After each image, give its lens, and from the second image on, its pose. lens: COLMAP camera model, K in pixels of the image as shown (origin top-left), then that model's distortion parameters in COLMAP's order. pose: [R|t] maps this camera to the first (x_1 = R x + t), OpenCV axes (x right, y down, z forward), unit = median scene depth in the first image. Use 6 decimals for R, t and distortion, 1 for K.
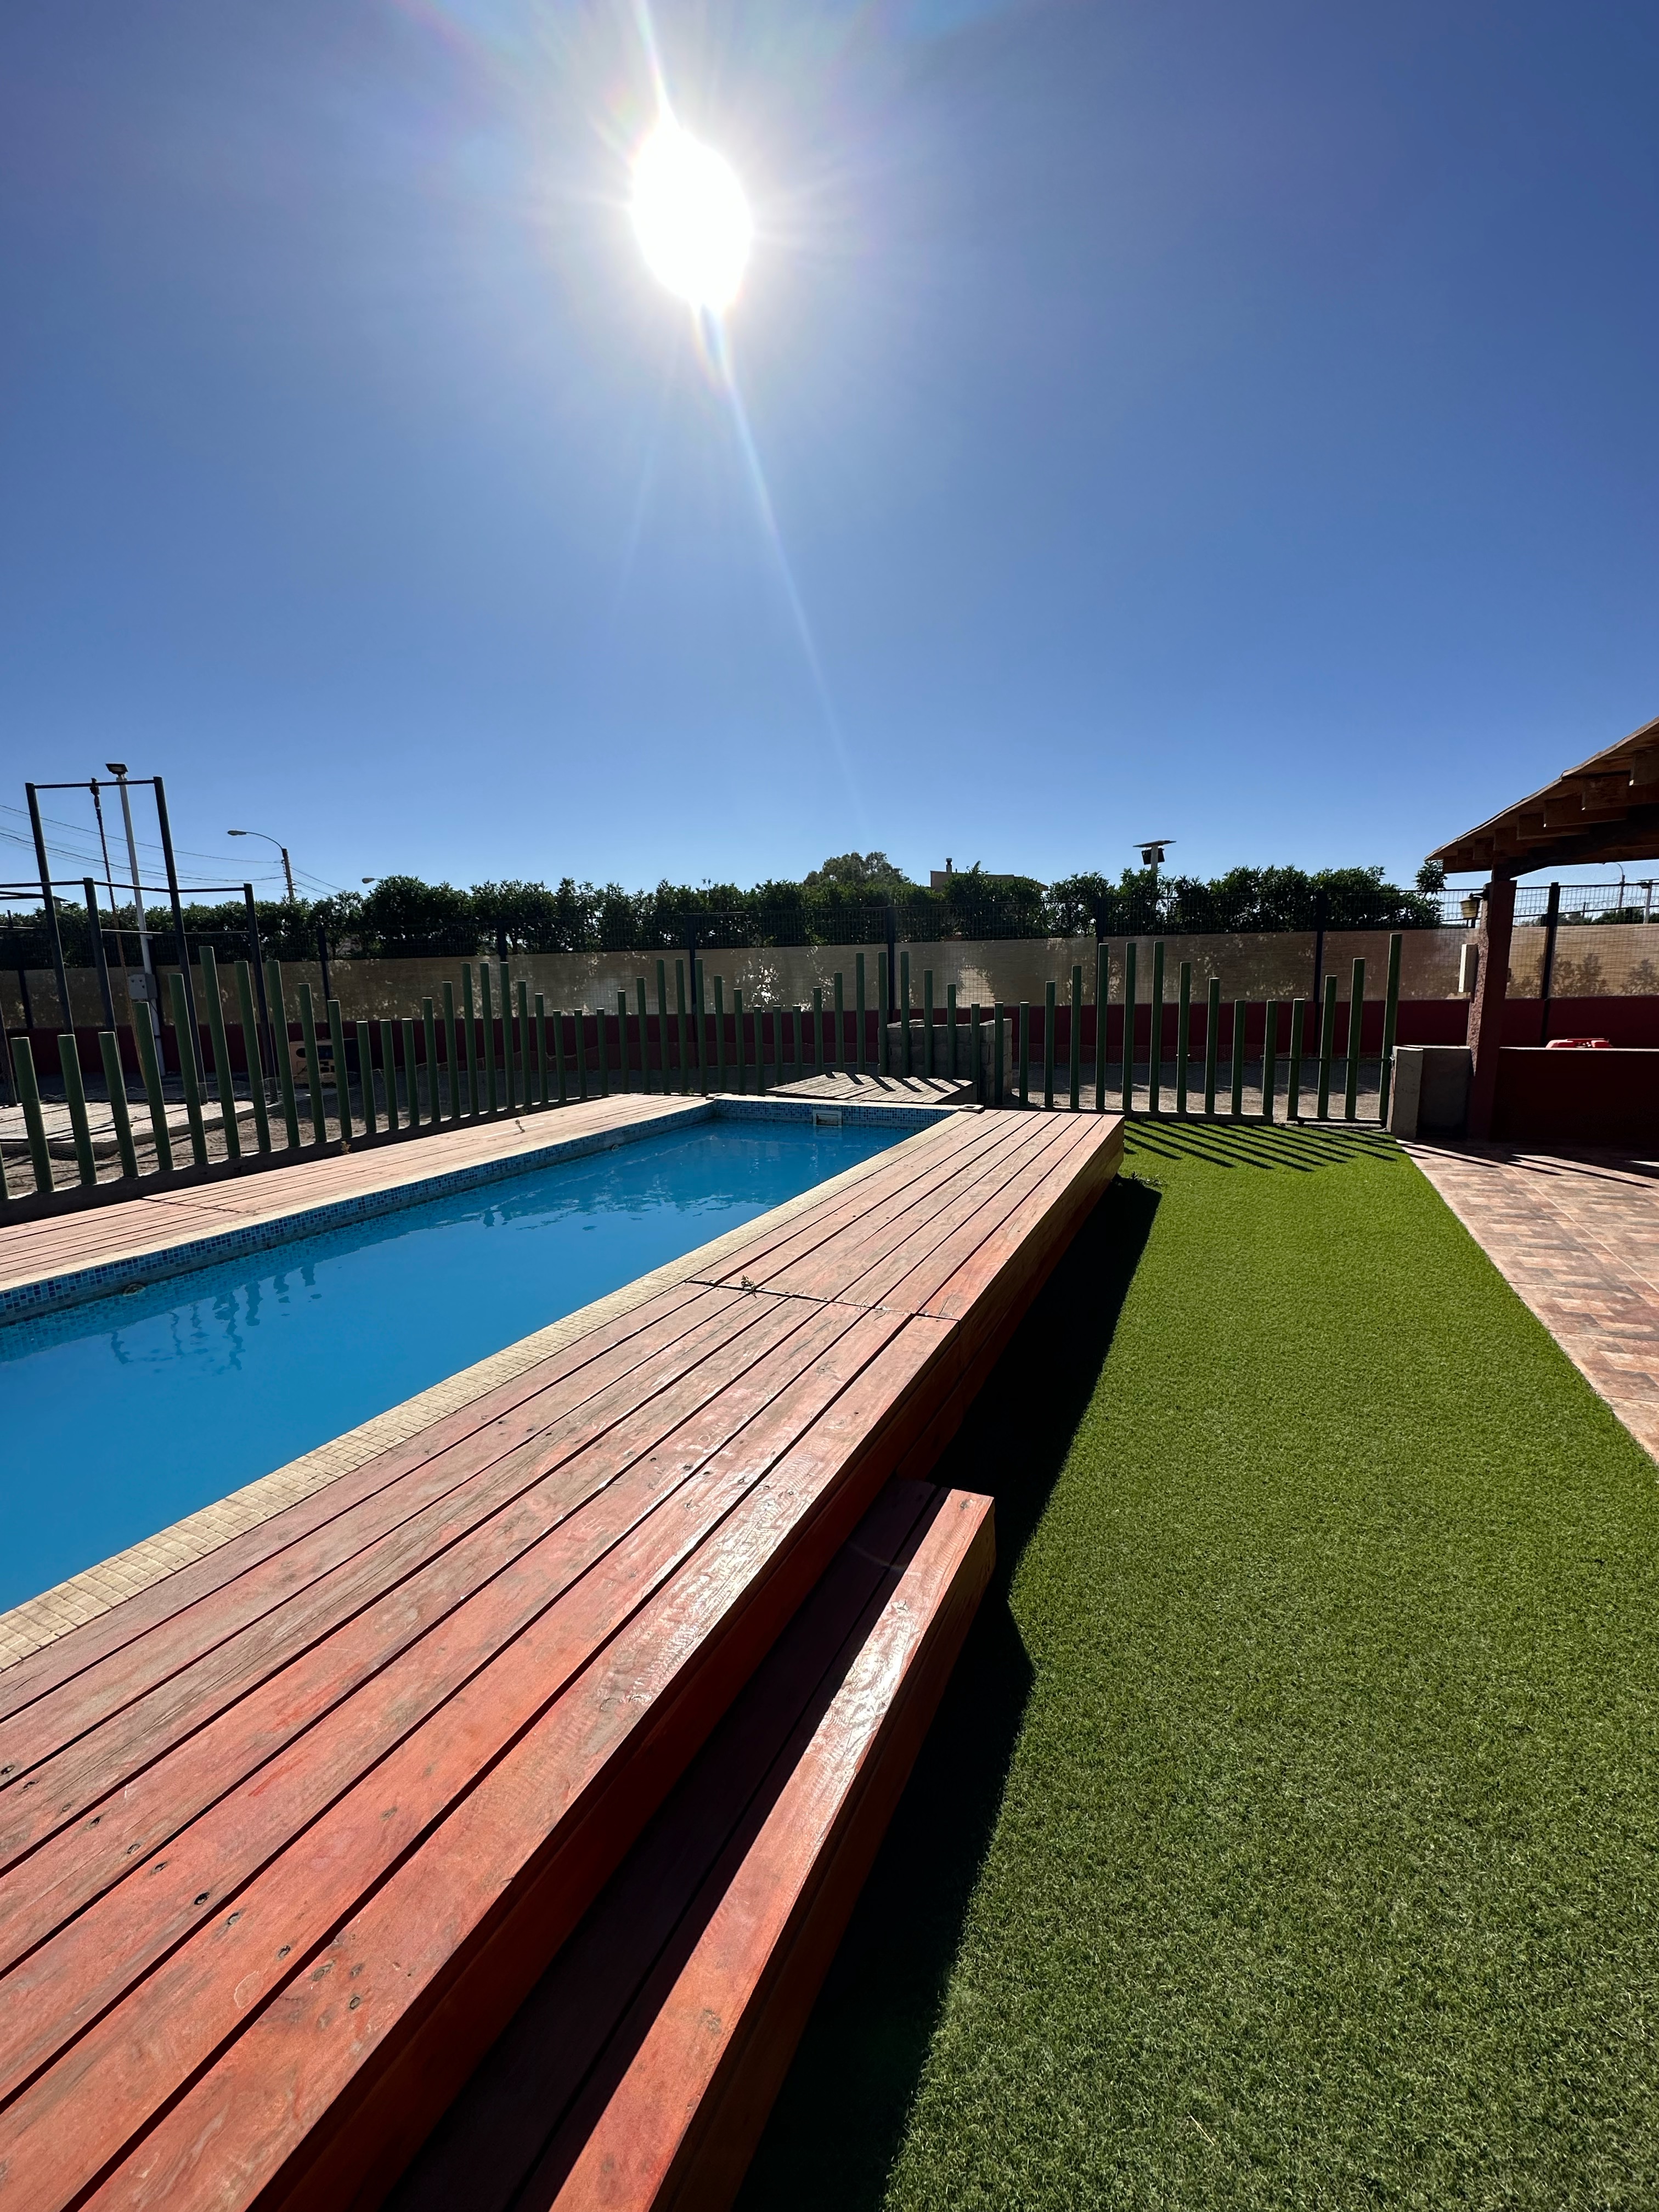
lens RADIAL K [[880.5, 0, 829.5], [0, 880.5, 1106.0], [0, 0, 1]] dist [-0.001130, -0.000313]
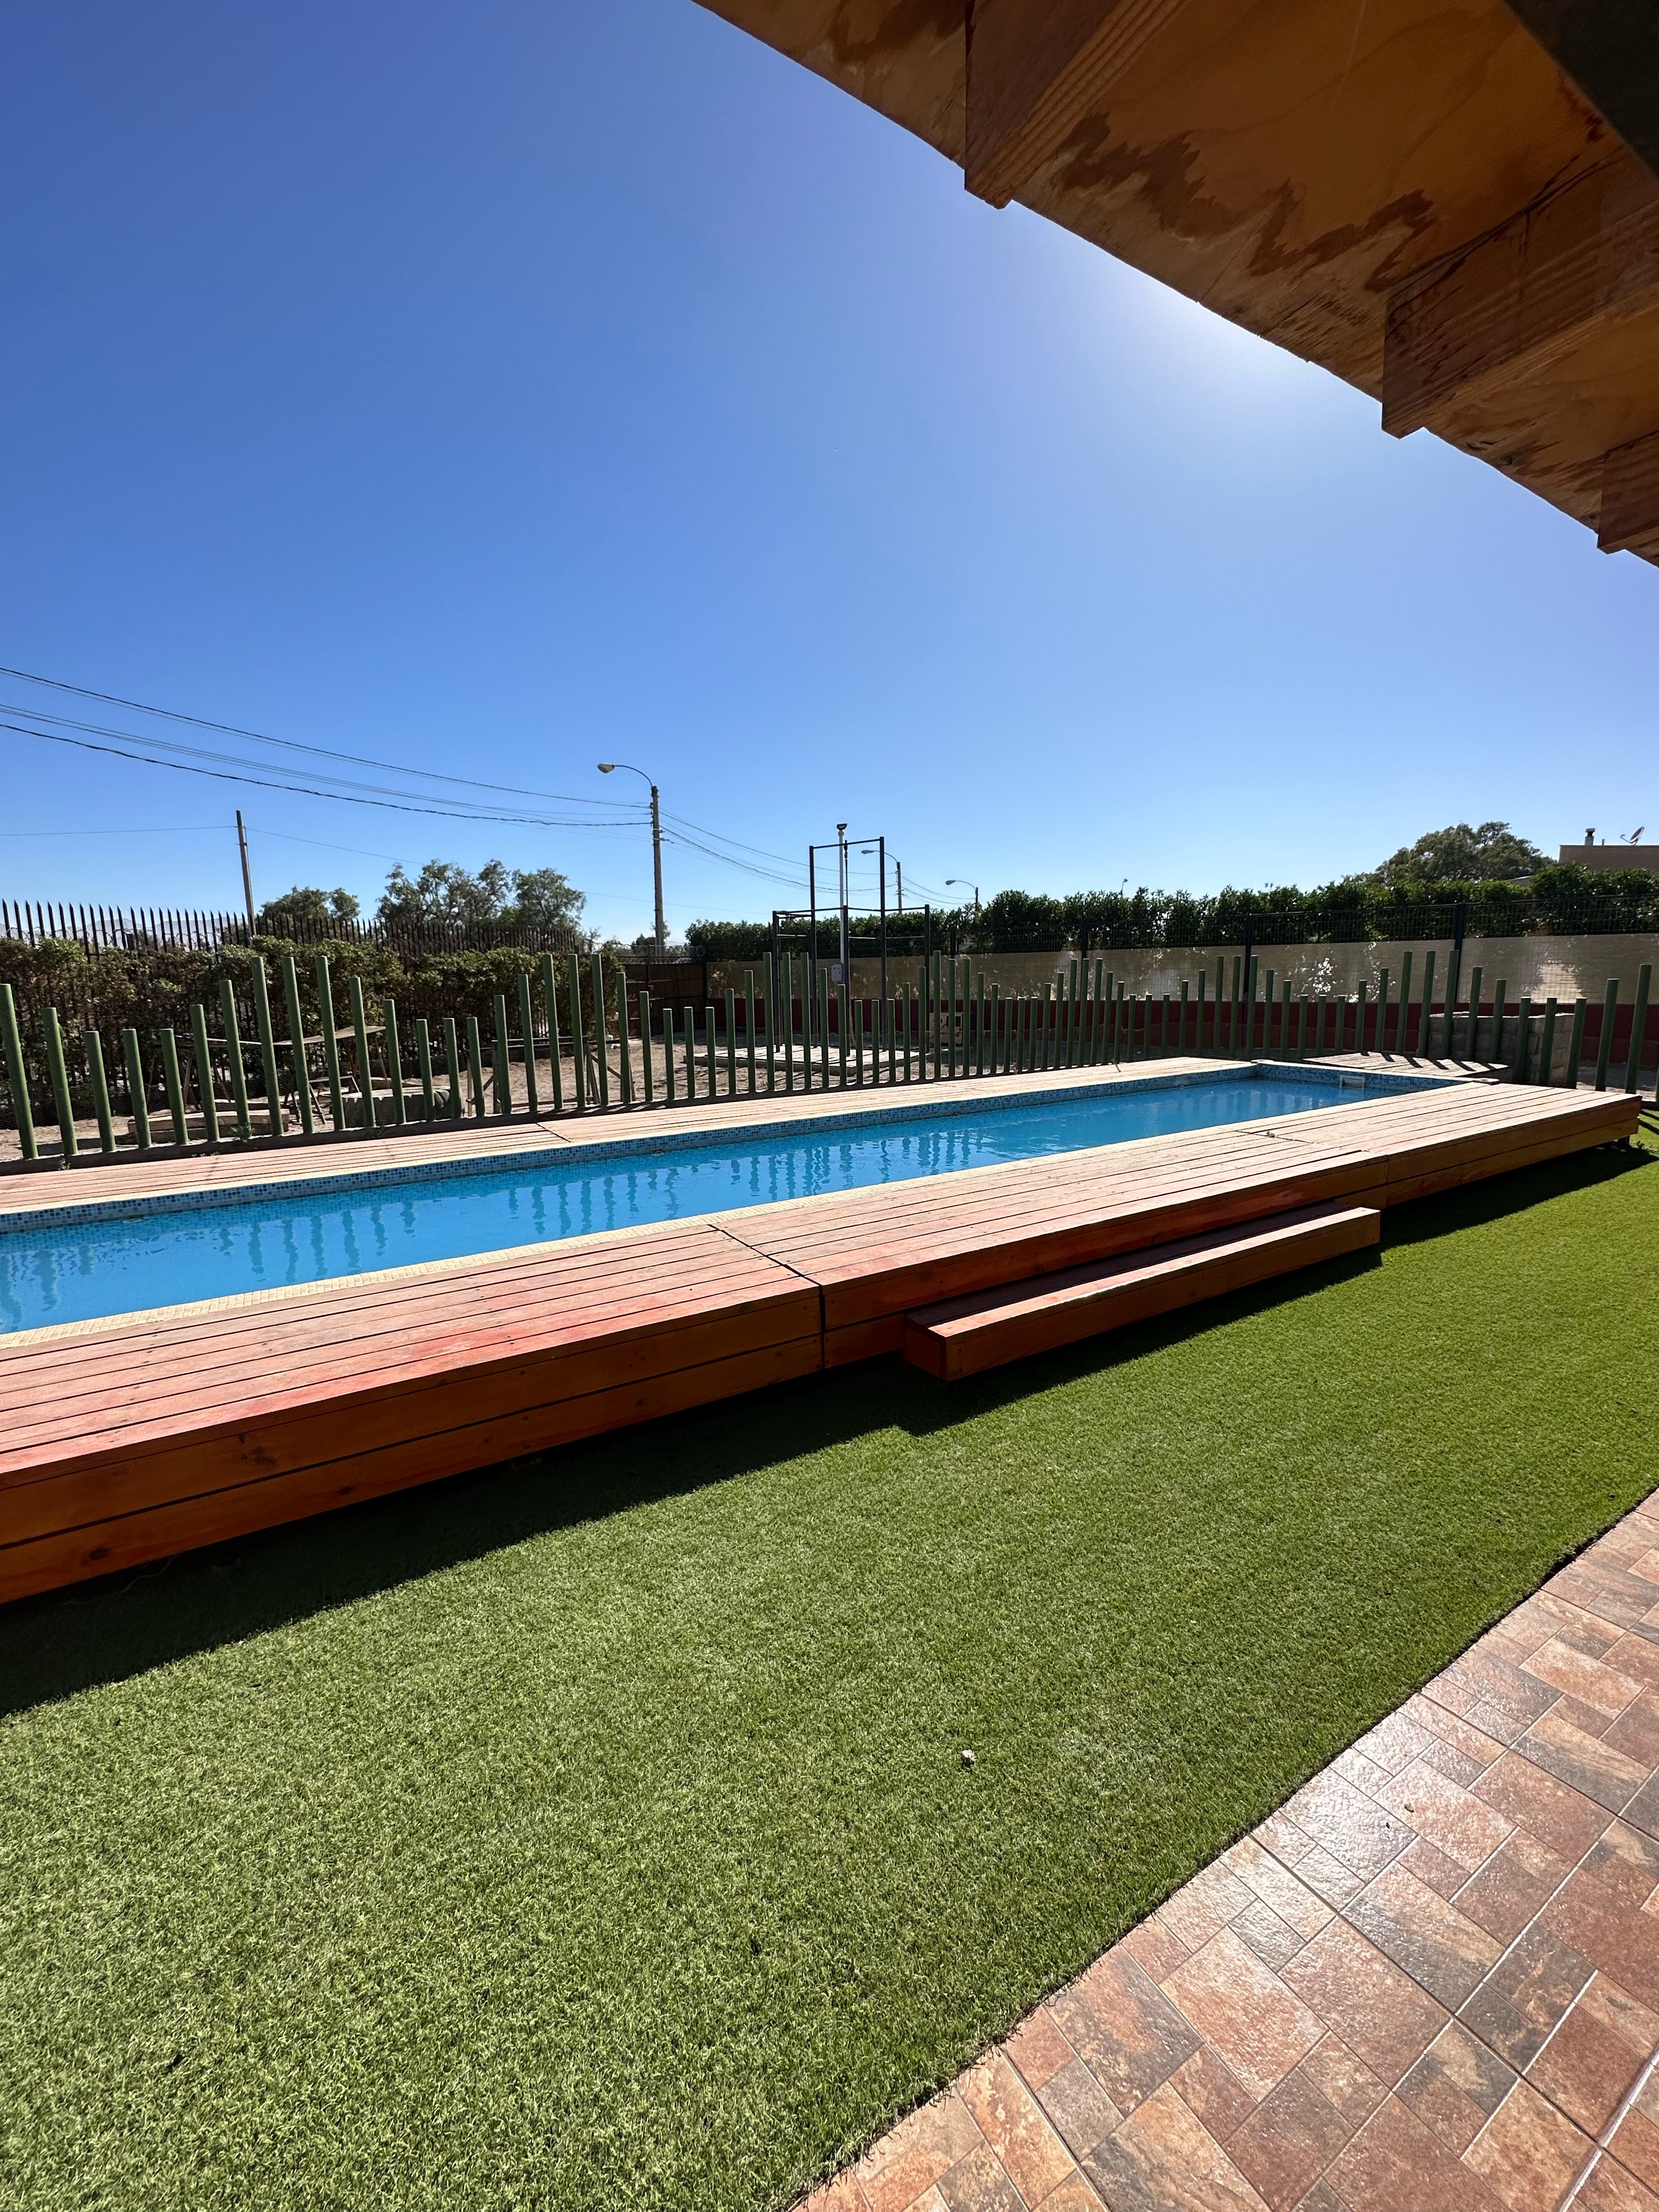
lens RADIAL K [[880.5, 0, 829.5], [0, 880.5, 1106.0], [0, 0, 1]] dist [-0.001130, -0.000313]
pose [[0.833459, 0.094386, -0.544460, 0.033280], [-0.087364, 0.995420, 0.038826, 0.033722], [0.545631, 0.015207, 0.837888, -0.256685]]
